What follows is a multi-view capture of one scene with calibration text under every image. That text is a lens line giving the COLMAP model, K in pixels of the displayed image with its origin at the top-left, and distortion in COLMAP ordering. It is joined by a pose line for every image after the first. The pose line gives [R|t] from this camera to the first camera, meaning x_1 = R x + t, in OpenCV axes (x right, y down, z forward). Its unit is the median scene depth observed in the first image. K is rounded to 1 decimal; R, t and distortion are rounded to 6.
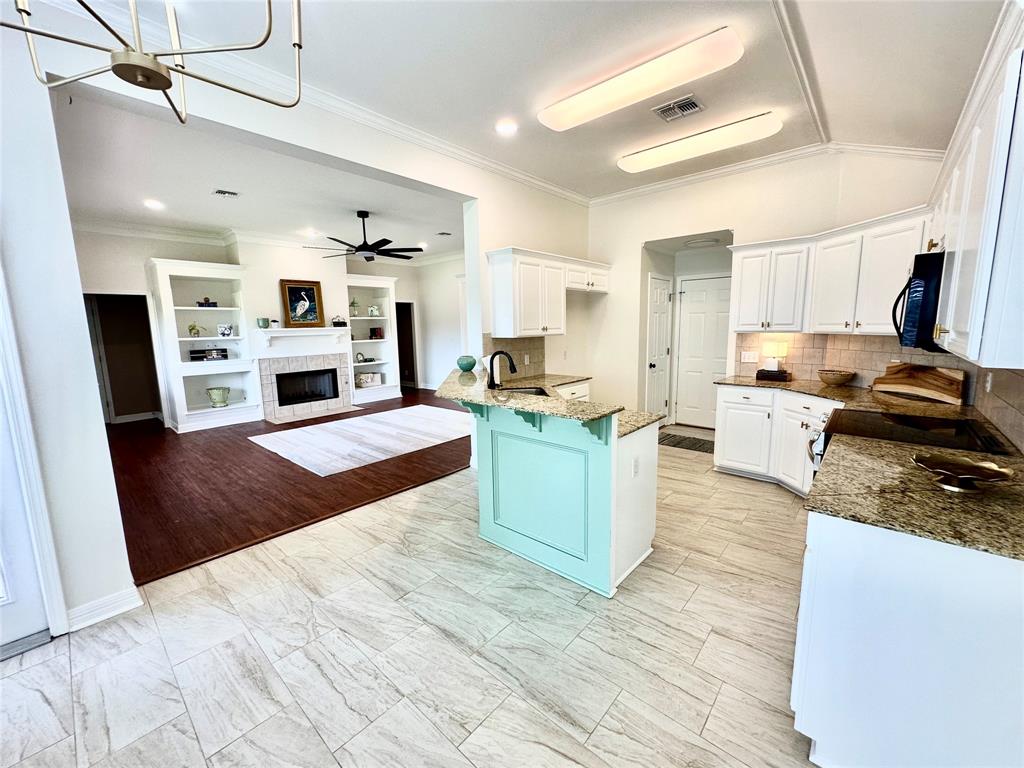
lens RADIAL K [[410.7, 0, 511.5], [0, 410.7, 384.6], [0, 0, 1]] dist [-0.003785, 0.001068]
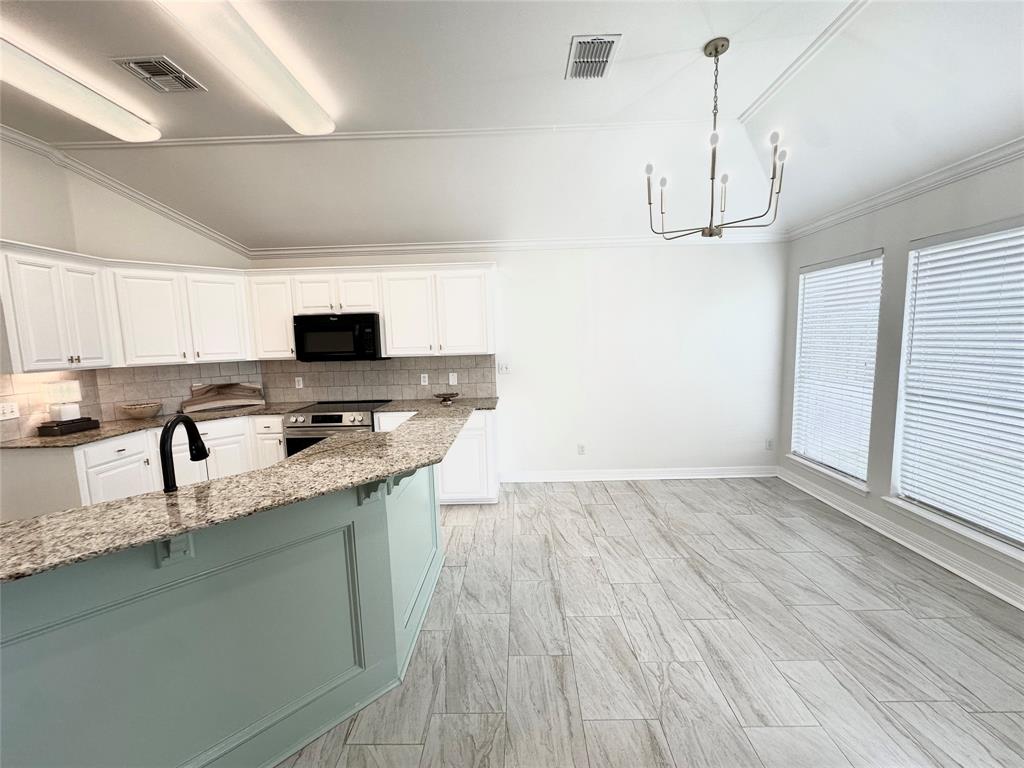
lens RADIAL K [[410.7, 0, 519.7], [0, 410.7, 383.1], [0, 0, 1]] dist [-0.003785, 0.001068]
pose [[-0.663976, -0.042572, 0.746541, -0.376961], [0.149794, 0.970568, 0.188574, -0.093491], [-0.732596, 0.237036, -0.638057, 0.679034]]
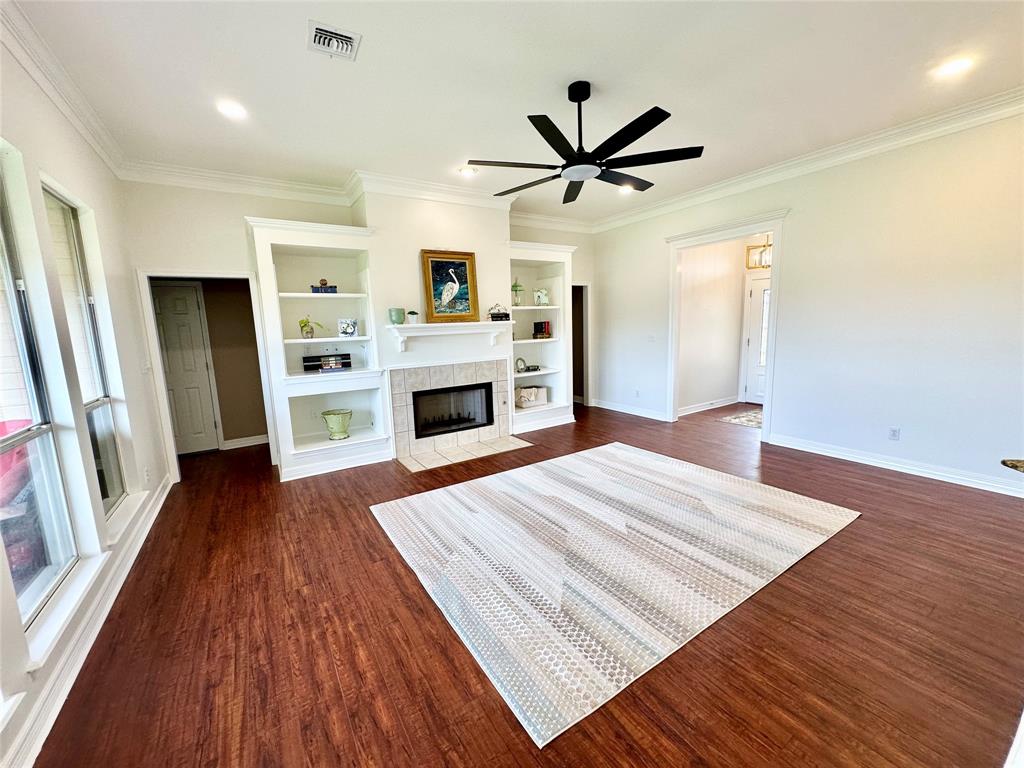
lens RADIAL K [[410.7, 0, 511.3], [0, 410.7, 385.1], [0, 0, 1]] dist [-0.003785, 0.001068]
pose [[0.962543, 0.028456, -0.269631, -0.331293], [-0.024855, 0.999551, 0.016764, -0.072836], [0.269987, -0.009434, 0.962818, 0.552223]]
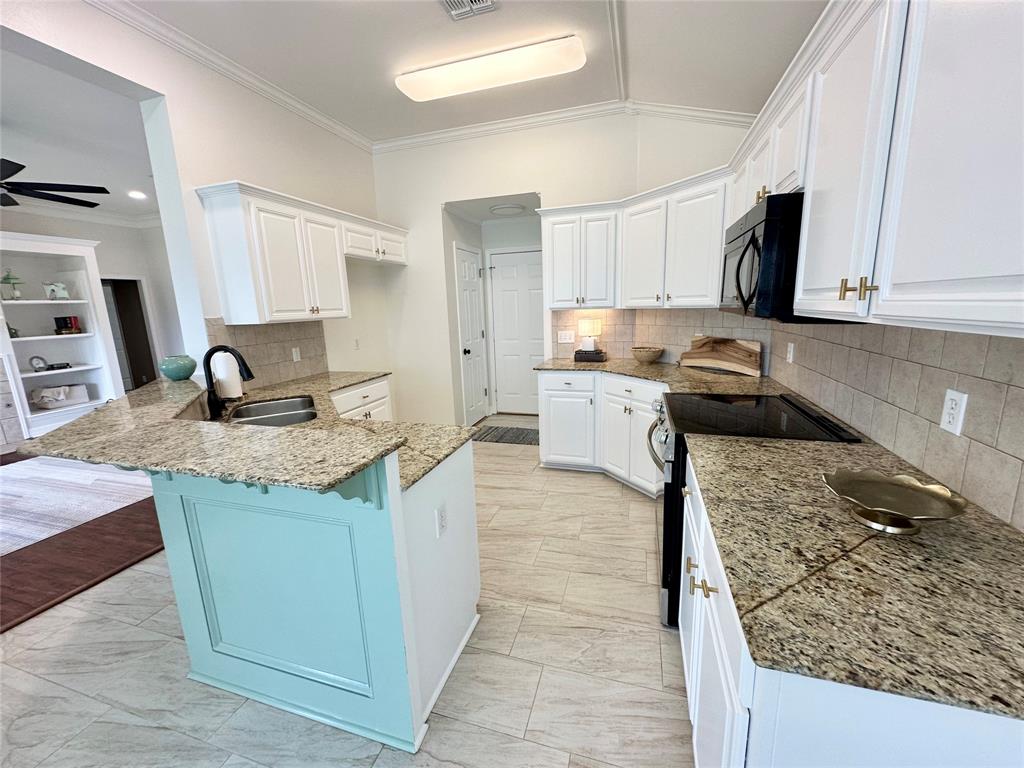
lens RADIAL K [[410.7, 0, 512.7], [0, 410.7, 382.7], [0, 0, 1]] dist [-0.003785, 0.001068]
pose [[0.909419, -0.089974, 0.406033, 0.078476], [0.076955, 0.995863, 0.048315, -0.015951], [-0.408700, -0.012692, 0.912581, 0.180285]]
